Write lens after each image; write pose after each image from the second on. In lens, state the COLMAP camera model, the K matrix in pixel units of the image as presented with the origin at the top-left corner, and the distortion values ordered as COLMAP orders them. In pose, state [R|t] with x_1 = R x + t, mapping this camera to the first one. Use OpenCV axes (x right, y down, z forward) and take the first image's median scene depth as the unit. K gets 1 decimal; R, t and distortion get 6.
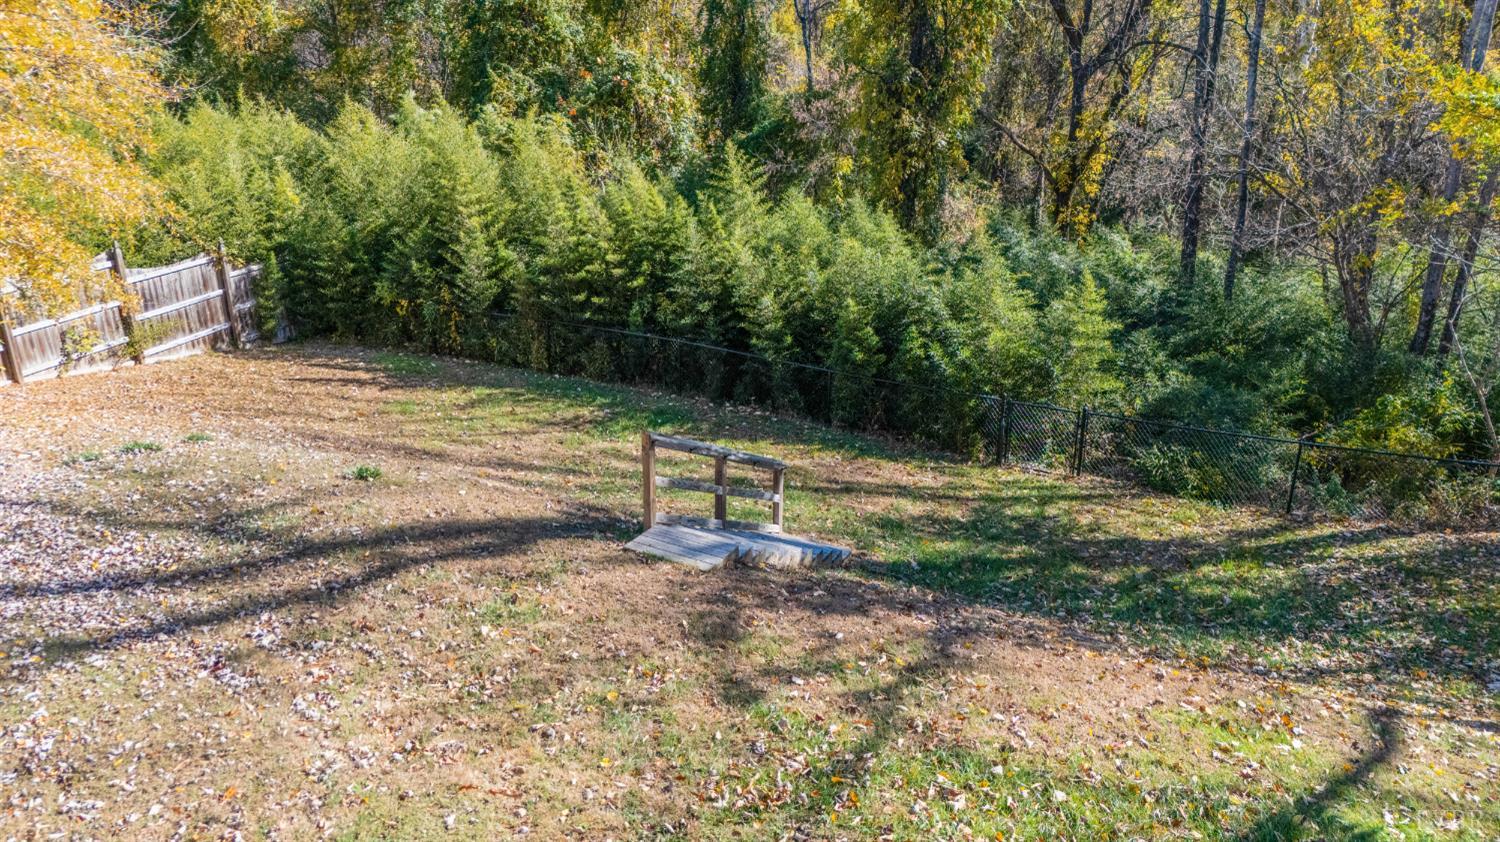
lens RADIAL K [[1085.3, 0, 668.8], [0, 1085.3, 421.8], [0, 0, 1]] dist [0.061252, -0.001188]
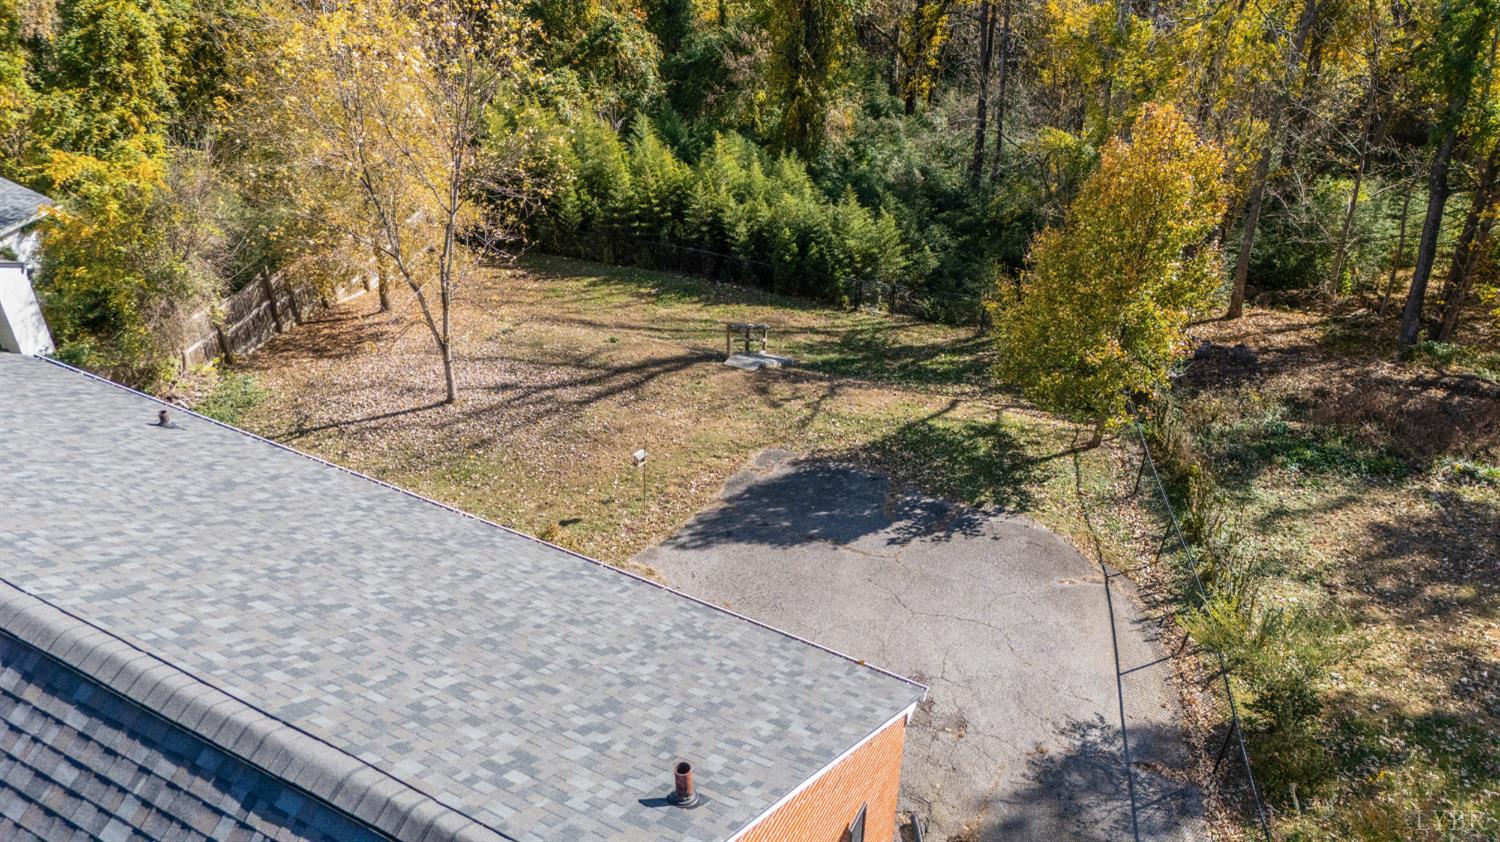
lens RADIAL K [[1087.3, 0, 750.0], [0, 1087.3, 421.0], [0, 0, 1]] dist [-0.002813, -0.001212]
pose [[0.983301, -0.061411, 0.171314, -0.333946], [0.028799, 0.981992, 0.186717, -0.190865], [-0.179696, -0.178665, 0.967361, -1.277094]]
